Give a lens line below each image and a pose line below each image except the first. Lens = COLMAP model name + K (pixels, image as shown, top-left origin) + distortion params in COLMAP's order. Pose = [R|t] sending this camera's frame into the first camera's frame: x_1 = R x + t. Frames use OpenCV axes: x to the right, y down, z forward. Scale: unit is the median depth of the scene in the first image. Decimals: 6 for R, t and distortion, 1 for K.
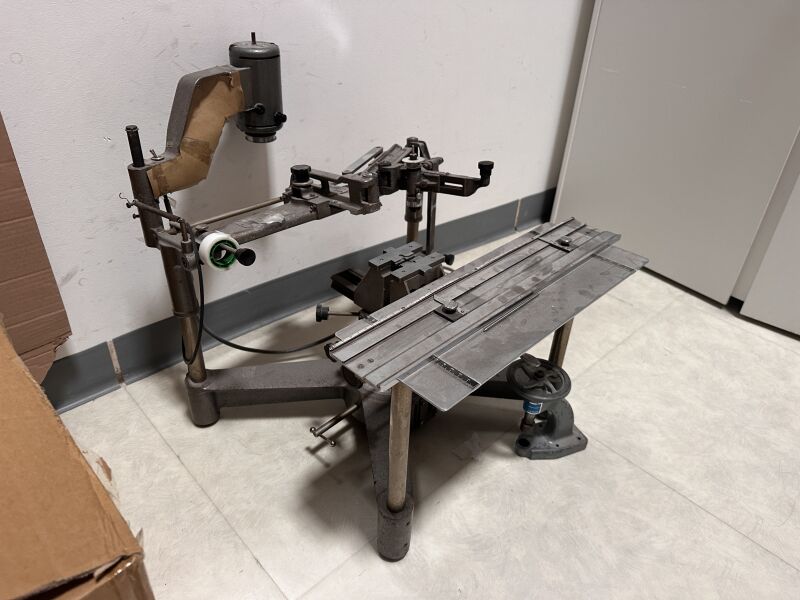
lens RADIAL K [[570.2, 0, 400.0], [0, 570.2, 300.0], [0, 0, 1]] dist [-0.000024, -0.007018]
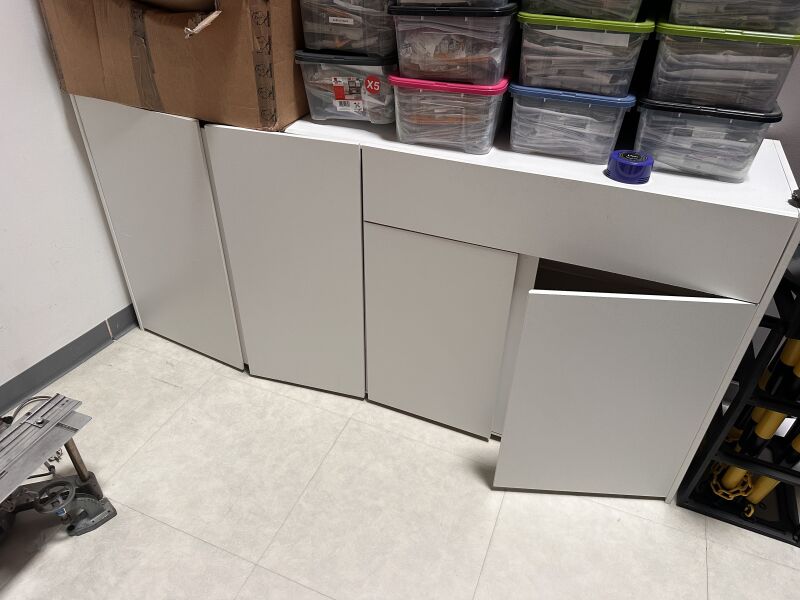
lens RADIAL K [[570.2, 0, 400.0], [0, 570.2, 300.0], [0, 0, 1]] dist [-0.000024, -0.007018]
pose [[0.911668, -0.263363, 0.315438, 0.740693], [0.244283, 0.964602, 0.099339, -0.319606], [-0.330435, -0.013508, 0.943732, -0.867070]]
